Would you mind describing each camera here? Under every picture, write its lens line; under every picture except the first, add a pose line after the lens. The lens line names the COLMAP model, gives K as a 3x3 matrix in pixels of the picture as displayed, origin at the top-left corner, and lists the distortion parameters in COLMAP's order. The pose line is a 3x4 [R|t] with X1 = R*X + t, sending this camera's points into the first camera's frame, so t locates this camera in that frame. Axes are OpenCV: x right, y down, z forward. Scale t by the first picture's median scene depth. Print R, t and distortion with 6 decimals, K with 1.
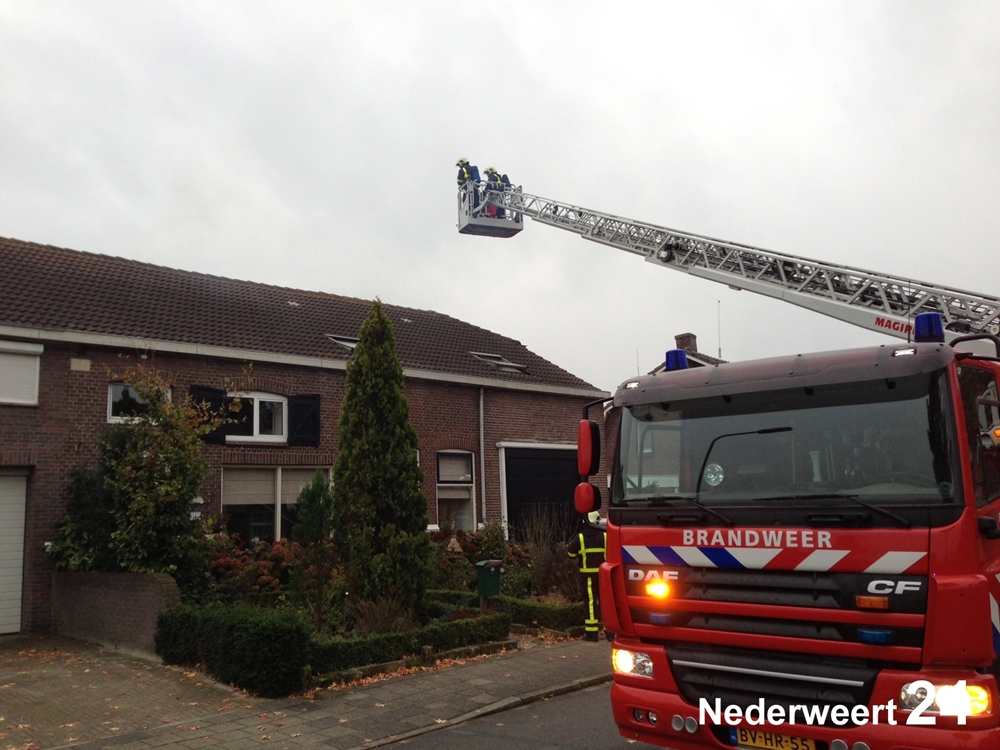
lens RADIAL K [[886.2, 0, 488.9], [0, 886.2, 371.6], [0, 0, 1]] dist [0.093698, -0.135444]
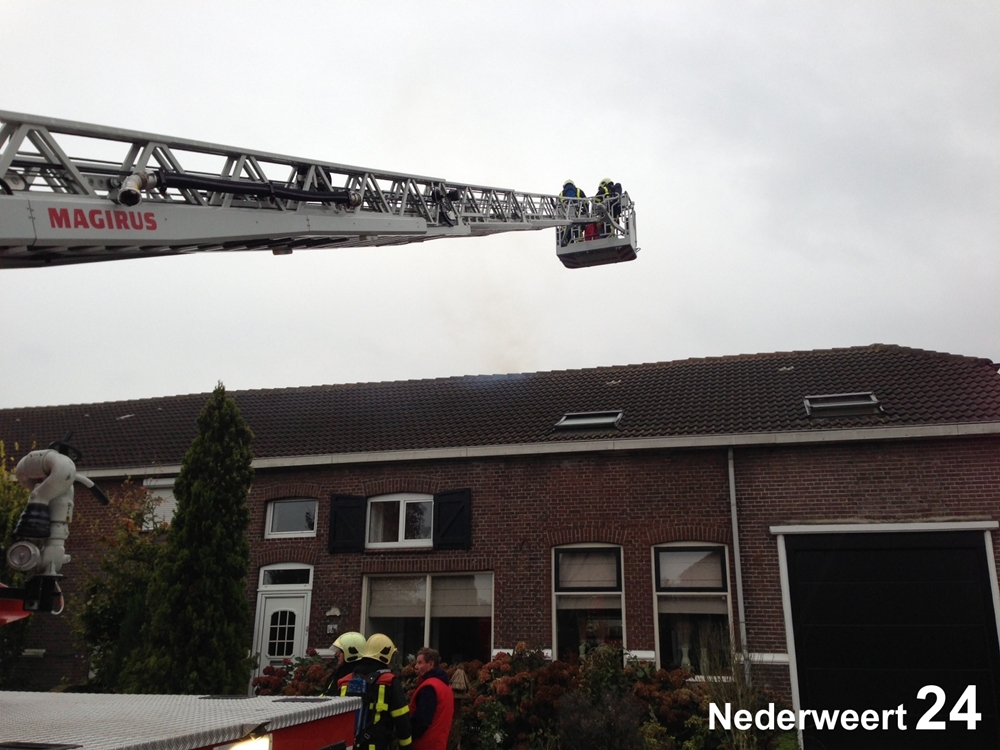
lens RADIAL K [[904.6, 0, 500.0], [0, 904.6, 375.0], [0, 0, 1]] dist [0.110865, -0.121090]
pose [[0.517676, -0.205041, -0.830644, 0.791230], [0.117379, 0.978699, -0.168434, 0.095216], [0.847487, -0.010306, 0.530716, 0.750255]]
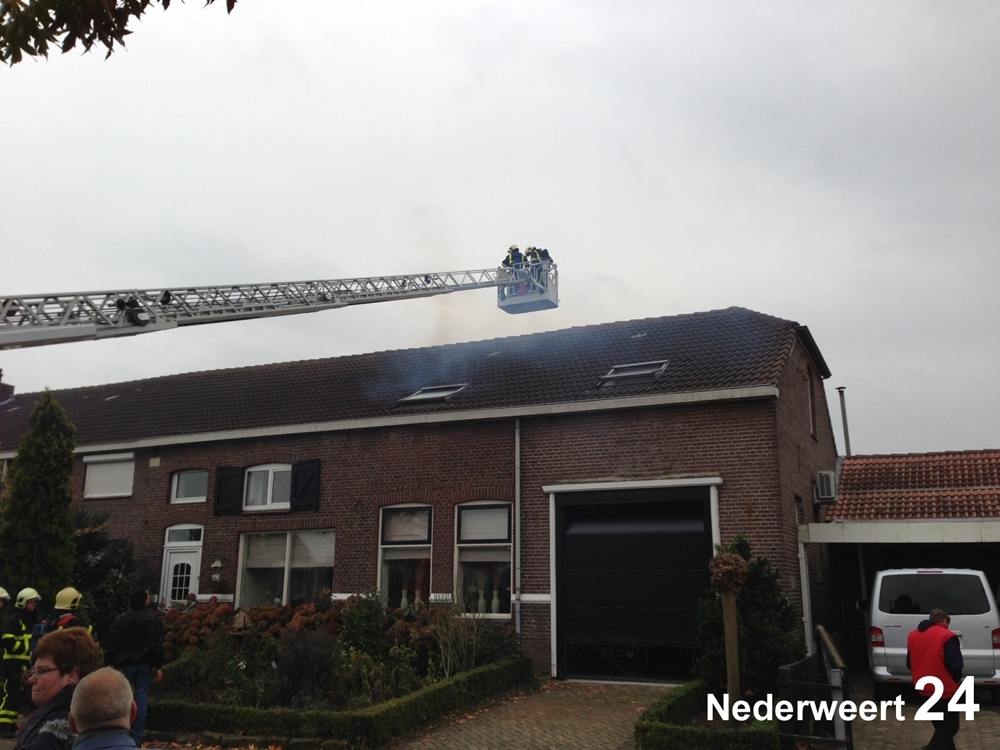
lens RADIAL K [[904.6, 0, 500.0], [0, 904.6, 375.0], [0, 0, 1]] dist [0.110865, -0.121090]
pose [[0.374958, -0.171578, -0.911025, 1.150402], [0.140521, 0.981887, -0.127089, 0.126165], [0.916330, -0.080365, 0.392277, 1.067959]]
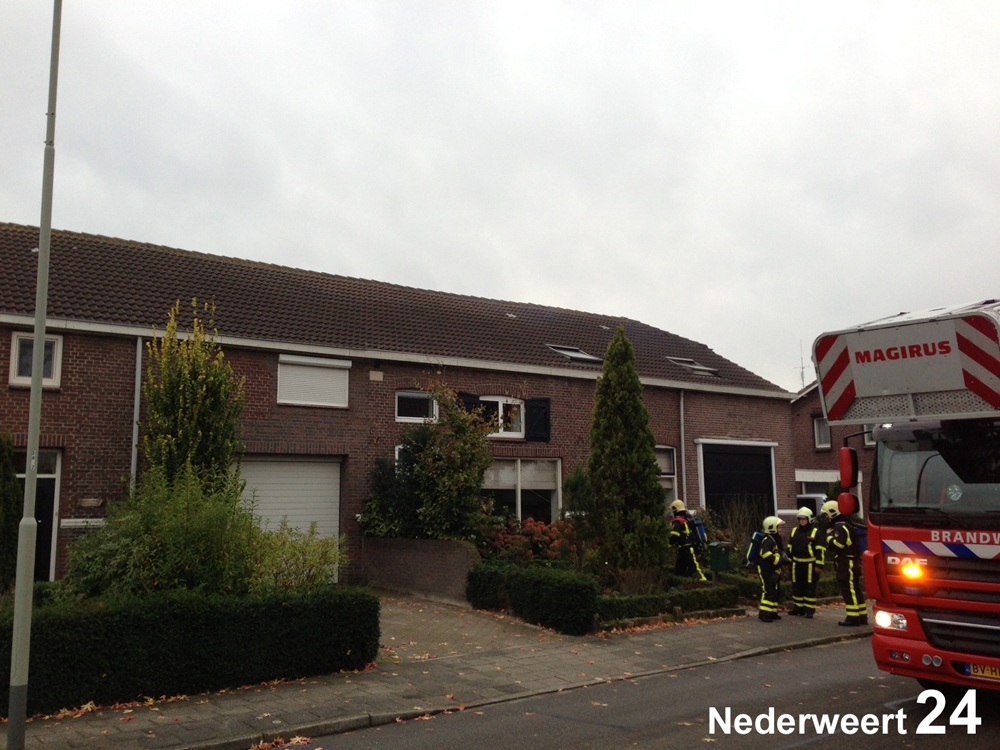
lens RADIAL K [[876.3, 0, 484.4], [0, 876.3, 385.5], [0, 0, 1]] dist [0.104334, -0.123171]
pose [[0.986087, 0.005354, -0.166145, -0.110206], [-0.000084, 0.999497, 0.031709, -0.037589], [0.166231, -0.031254, 0.985591, -0.224092]]
